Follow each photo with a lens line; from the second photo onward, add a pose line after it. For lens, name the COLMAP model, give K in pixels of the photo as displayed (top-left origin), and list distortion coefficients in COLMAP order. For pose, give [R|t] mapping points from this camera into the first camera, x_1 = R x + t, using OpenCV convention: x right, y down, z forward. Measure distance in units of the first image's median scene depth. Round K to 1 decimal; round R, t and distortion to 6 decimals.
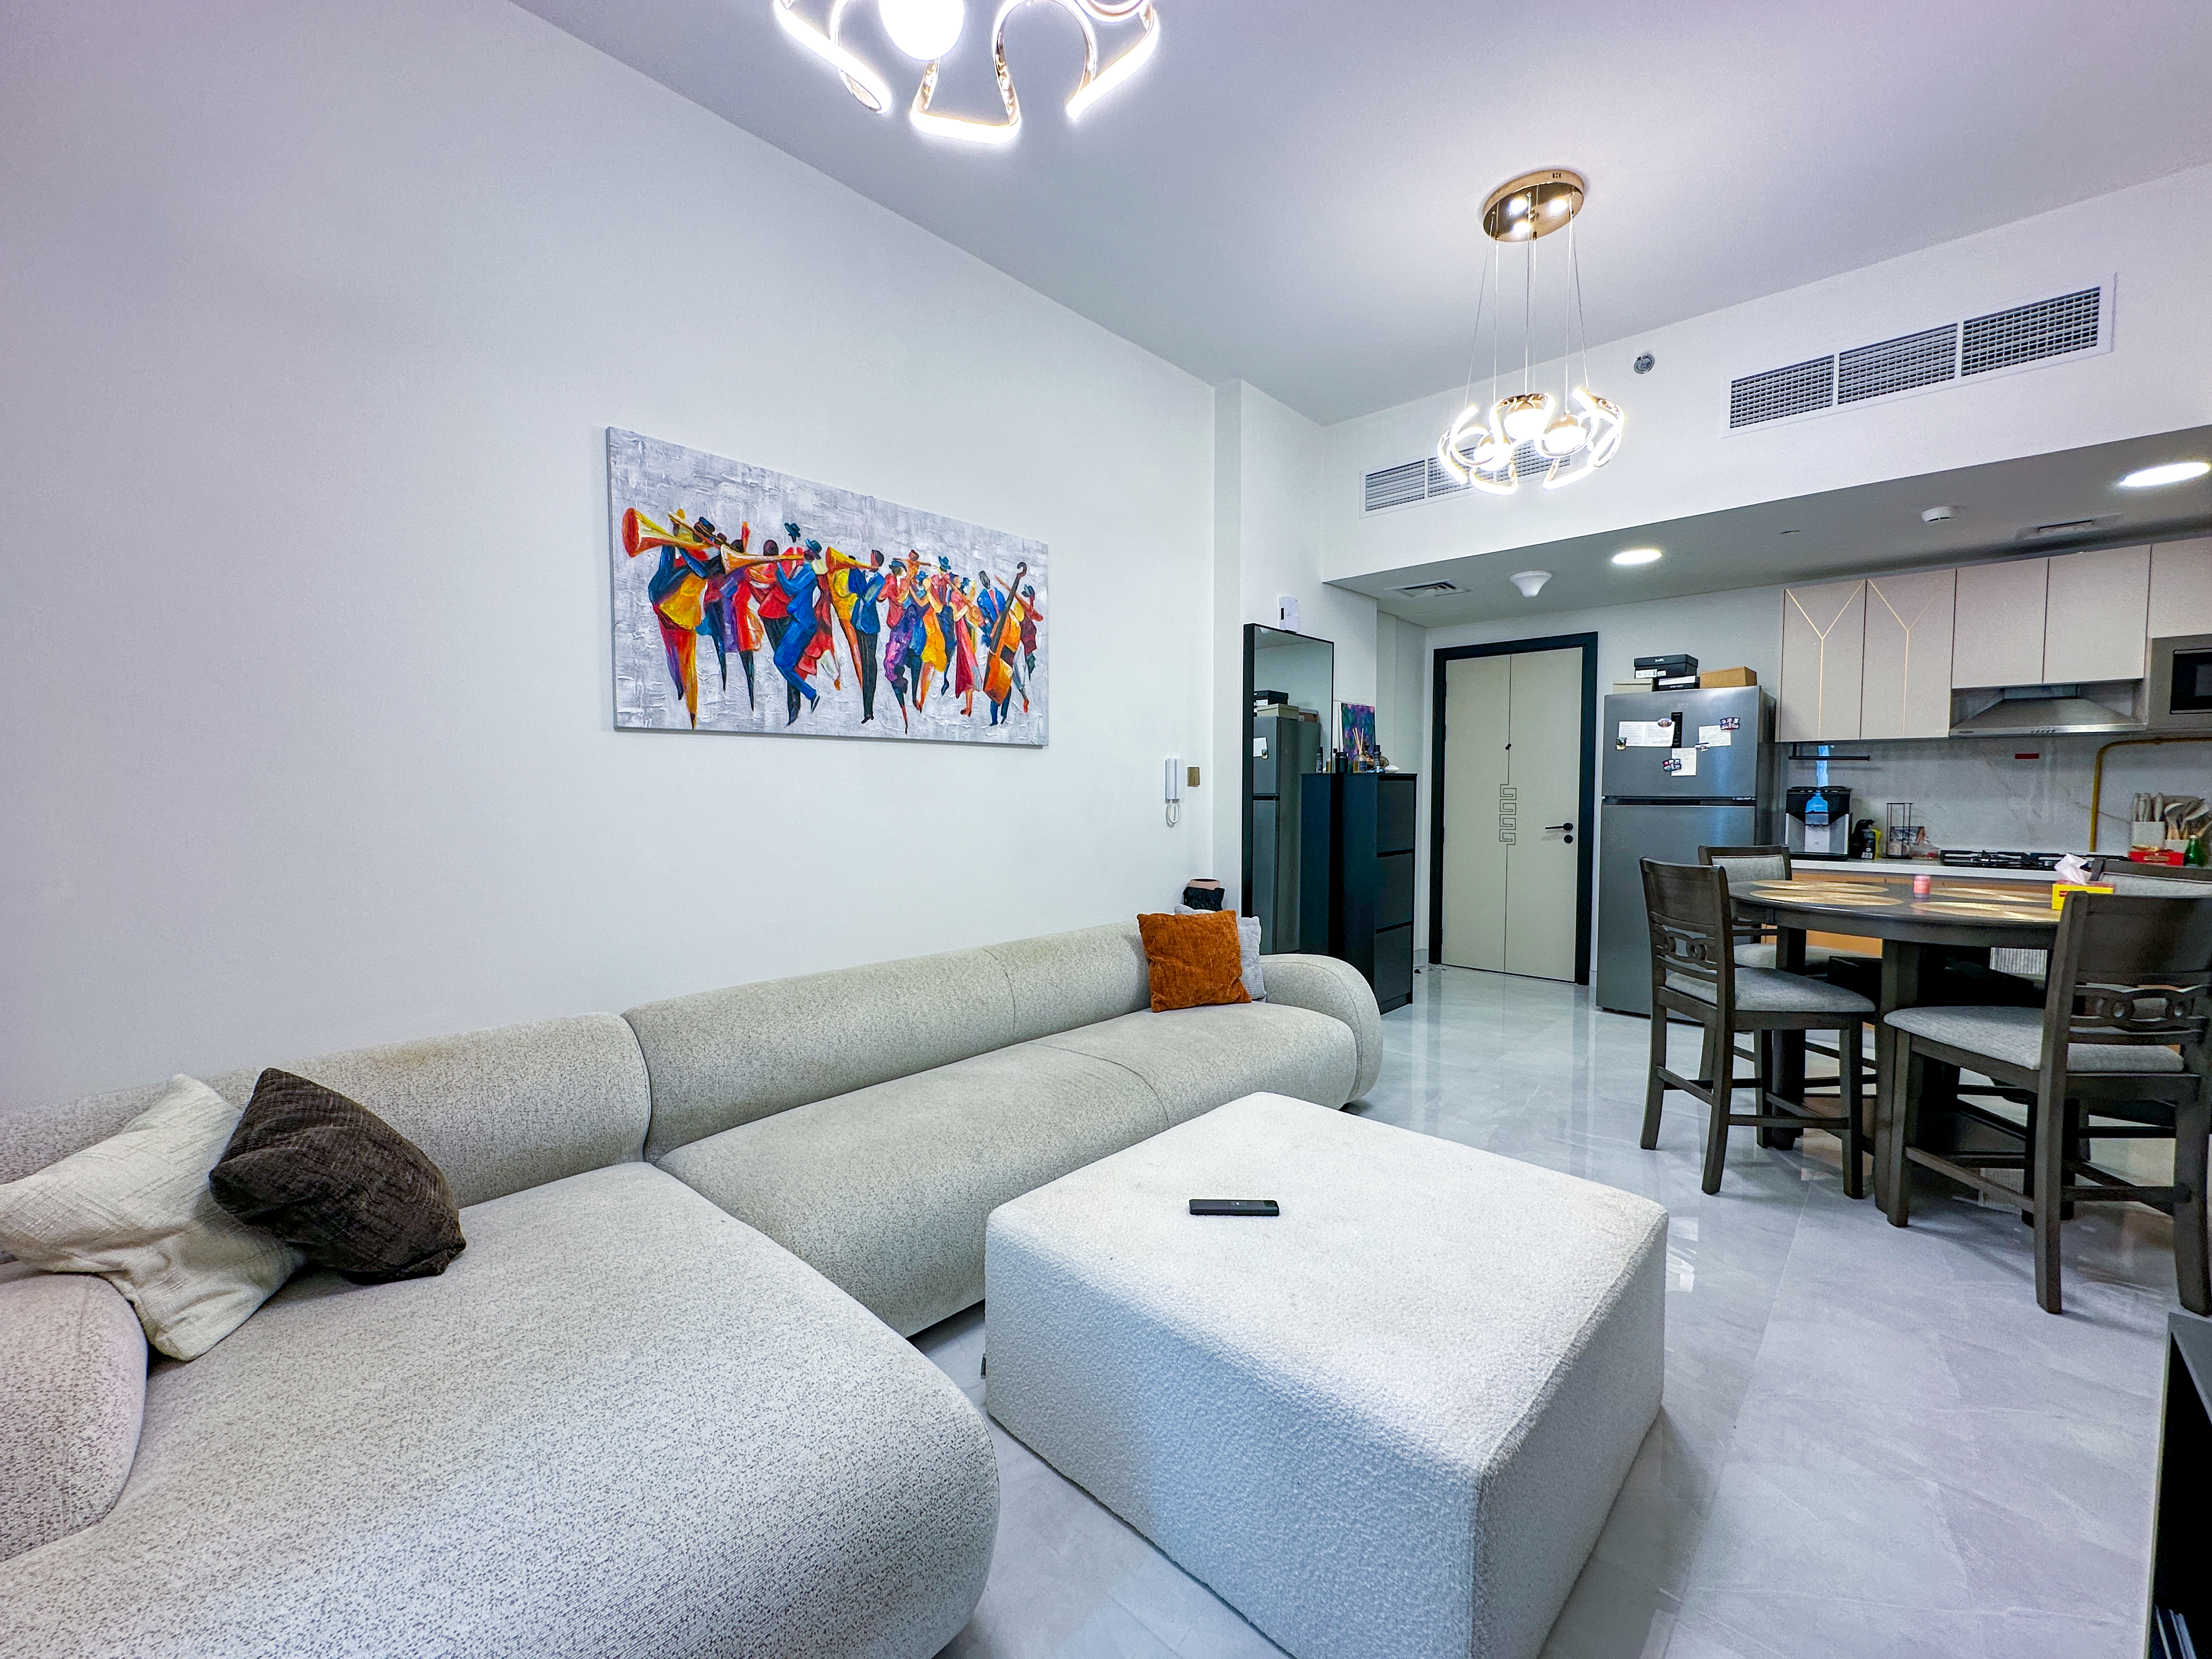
lens RADIAL K [[882.1, 0, 1104.5], [0, 882.1, 828.5], [0, 0, 1]] dist [-0.002262, 0.000531]
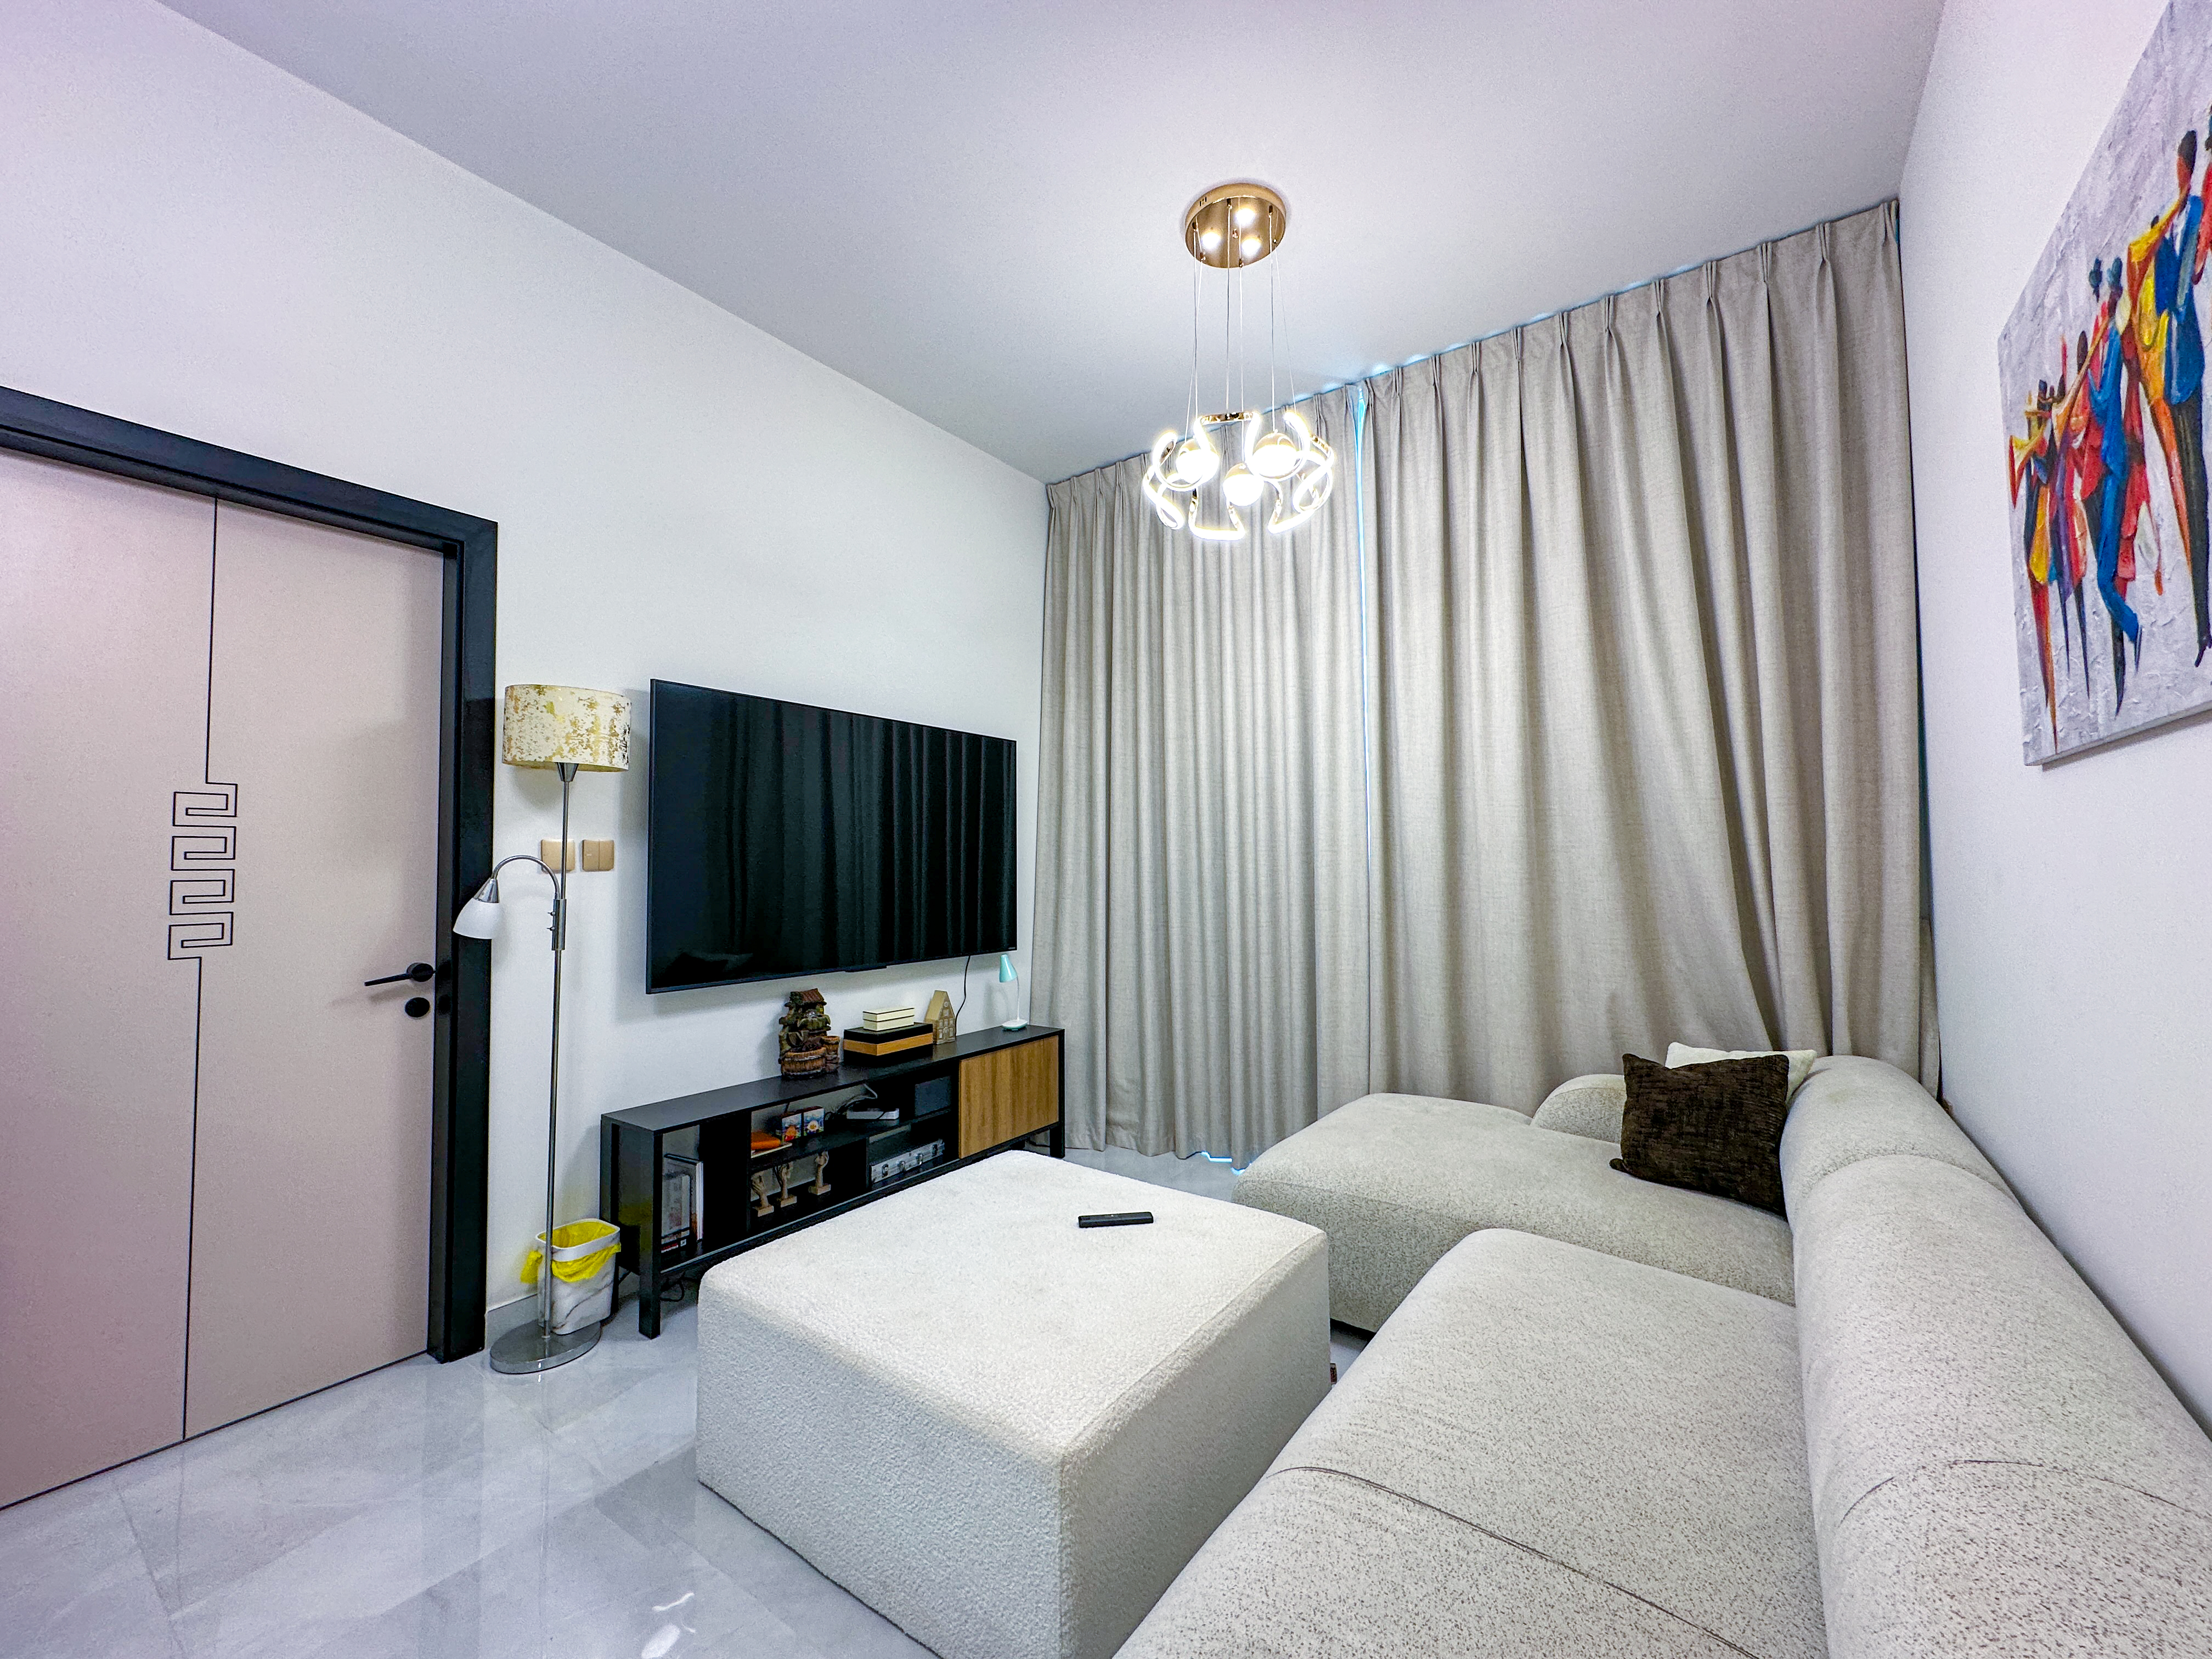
lens RADIAL K [[882.1, 0, 1106.8], [0, 882.1, 828.9], [0, 0, 1]] dist [-0.002262, 0.000531]
pose [[-0.990799, 0.003428, -0.135295, 0.181419], [0.002670, 0.999980, 0.005780, -0.057581], [0.135312, 0.005365, -0.990788, 1.236377]]
